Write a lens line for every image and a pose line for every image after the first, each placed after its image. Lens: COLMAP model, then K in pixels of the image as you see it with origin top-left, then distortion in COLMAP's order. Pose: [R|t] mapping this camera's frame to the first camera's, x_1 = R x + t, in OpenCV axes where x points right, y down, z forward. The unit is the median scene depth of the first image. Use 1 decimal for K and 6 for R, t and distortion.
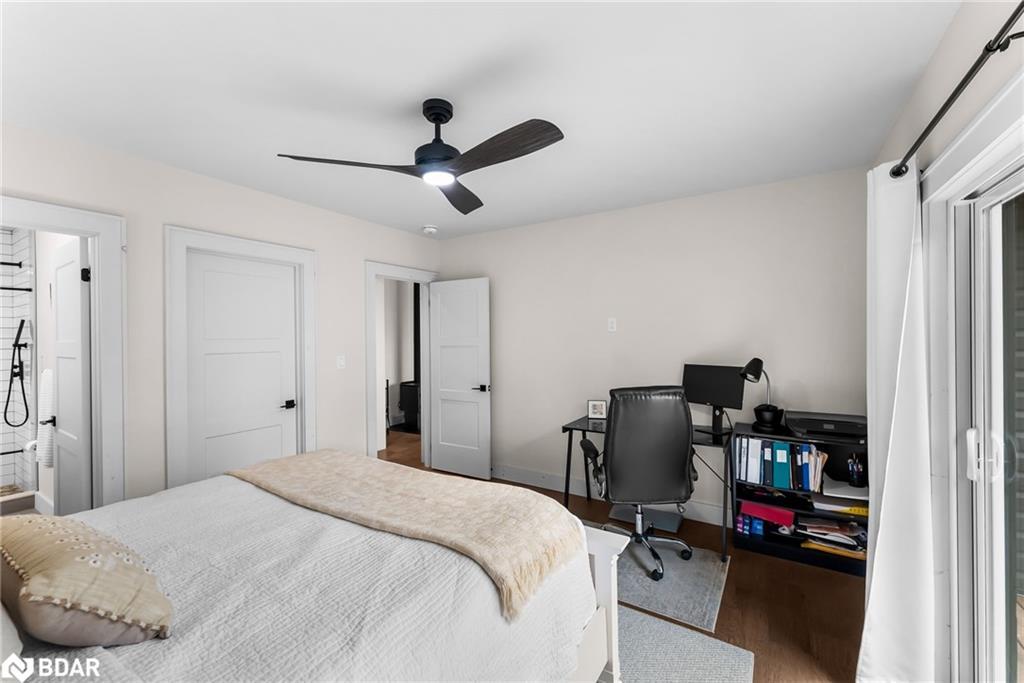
lens RADIAL K [[410.9, 0, 502.4], [0, 410.9, 337.4], [0, 0, 1]] dist [0.011065, -0.001439]
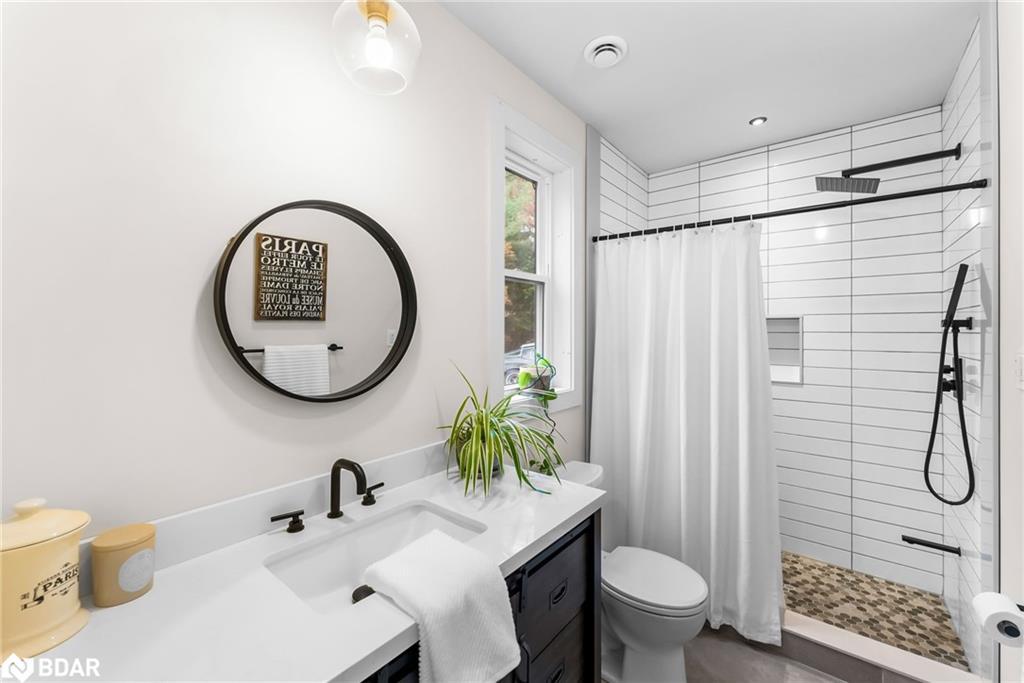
lens RADIAL K [[410.9, 0, 509.5], [0, 410.9, 335.1], [0, 0, 1]] dist [0.011065, -0.001439]
pose [[-0.094435, -0.002165, -0.995529, -0.658310], [-0.005076, 0.999986, -0.001693, 0.034934], [0.995518, 0.004894, -0.094445, 0.553285]]
